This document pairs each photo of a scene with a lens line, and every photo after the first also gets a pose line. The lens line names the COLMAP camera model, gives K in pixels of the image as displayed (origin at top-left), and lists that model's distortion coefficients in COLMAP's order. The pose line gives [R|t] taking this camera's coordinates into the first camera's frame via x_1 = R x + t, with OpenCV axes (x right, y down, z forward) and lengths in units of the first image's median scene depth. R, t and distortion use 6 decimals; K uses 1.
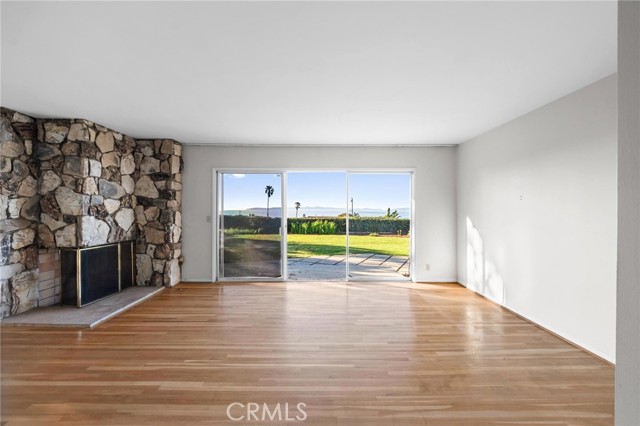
lens RADIAL K [[278.7, 0, 324.3], [0, 278.7, 210.2], [0, 0, 1]] dist [-0.002894, -0.002570]
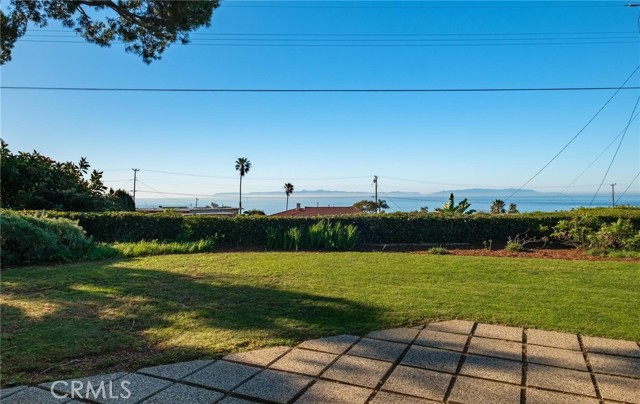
lens RADIAL K [[431.7, 0, 332.9], [0, 431.7, 197.1], [0, 0, 1]] dist [-0.008426, 0.005856]
pose [[0.999916, -0.011869, 0.005165, -0.026980], [0.011849, 0.999922, 0.003887, -0.043126], [-0.005211, -0.003826, 0.999979, 1.002671]]
